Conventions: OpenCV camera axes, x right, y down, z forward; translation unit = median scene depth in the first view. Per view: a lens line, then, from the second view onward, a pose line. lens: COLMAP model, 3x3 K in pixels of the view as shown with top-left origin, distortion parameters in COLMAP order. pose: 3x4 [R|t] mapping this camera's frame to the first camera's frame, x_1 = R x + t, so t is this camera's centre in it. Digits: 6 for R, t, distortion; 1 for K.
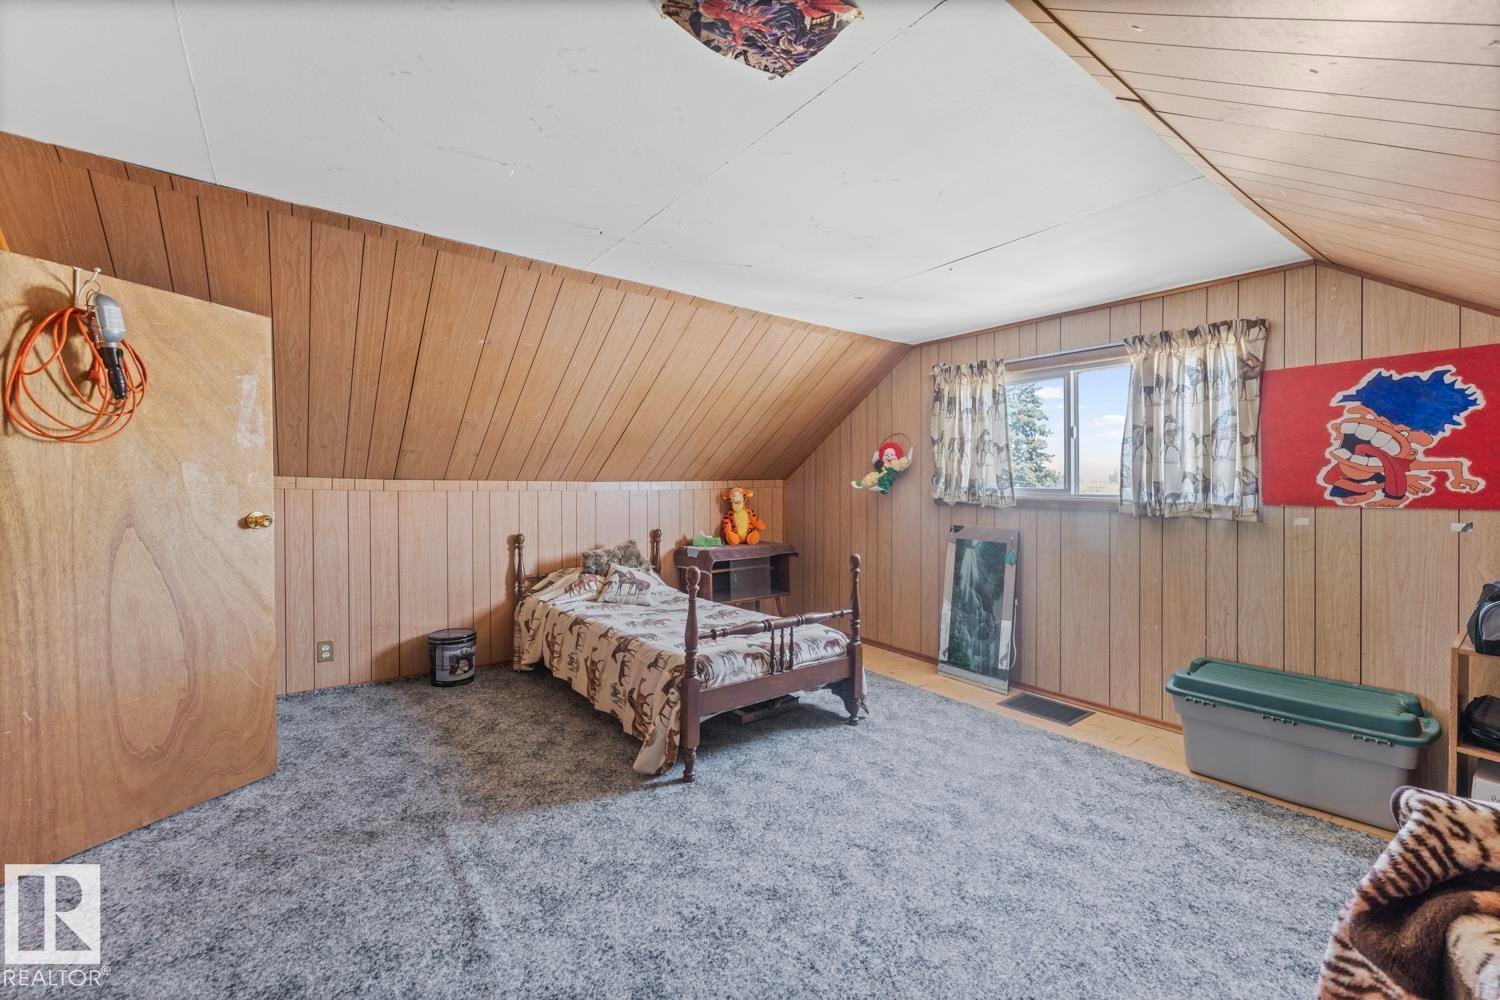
lens RADIAL K [[613.1, 0, 748.6], [0, 613.1, 490.5], [0, 0, 1]] dist [0.001018, 0.000633]
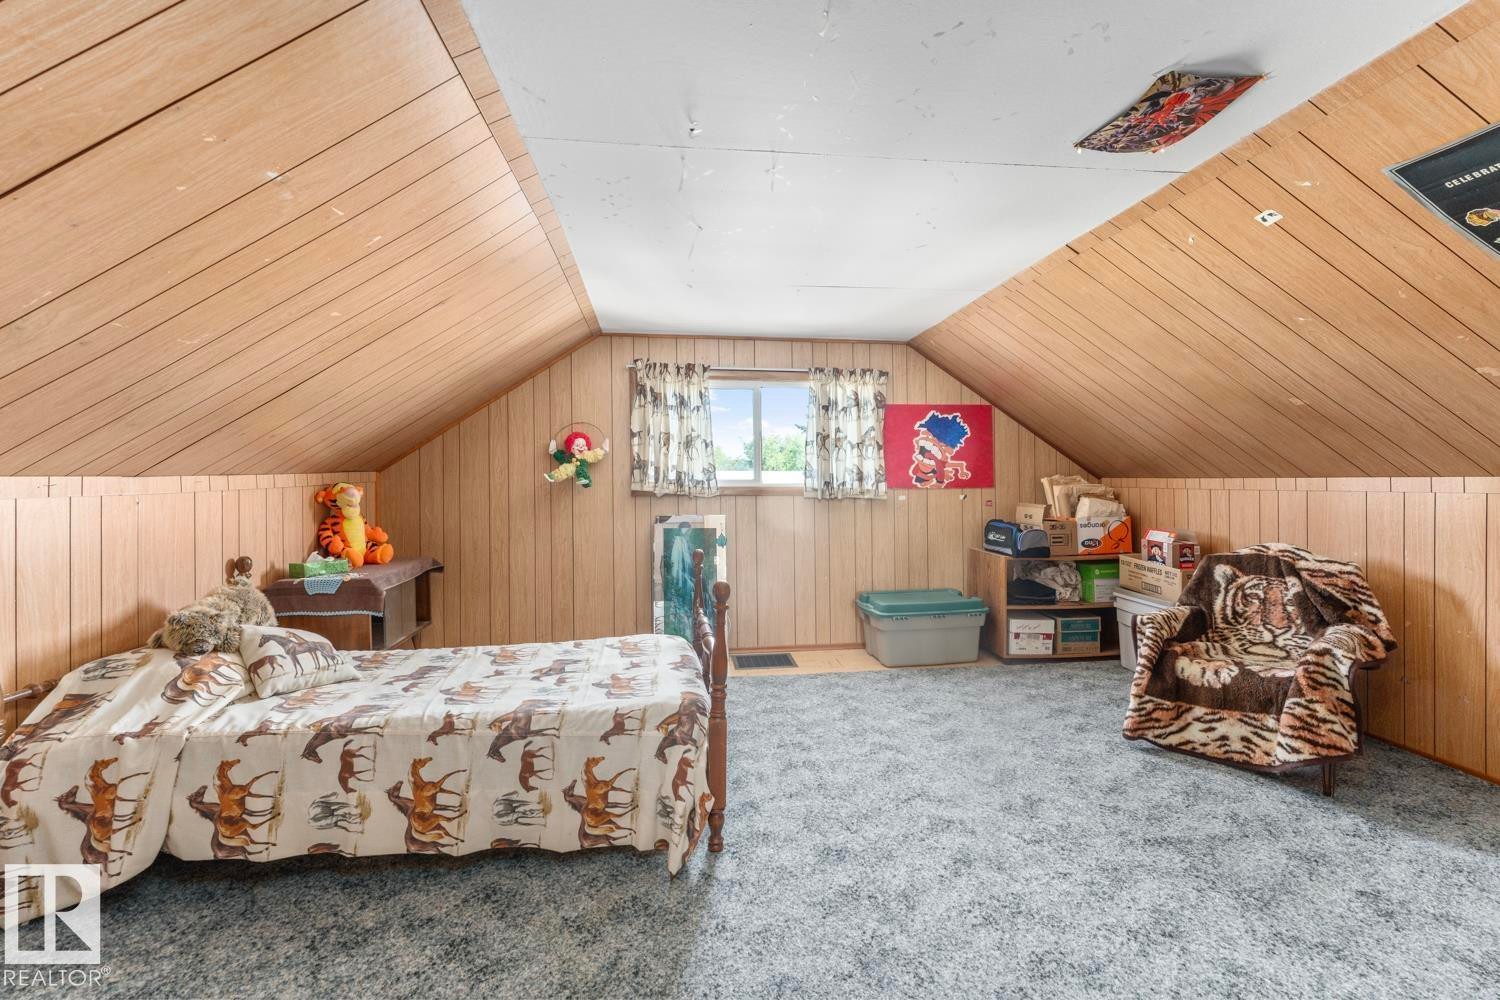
lens RADIAL K [[613.1, 0, 736.3], [0, 613.1, 471.8], [0, 0, 1]] dist [0.001018, 0.000633]
pose [[0.510293, -0.001144, 0.860000, -0.660098], [0.013124, 0.999893, -0.006458, -0.012945], [-0.859901, 0.014582, 0.510253, 0.478049]]
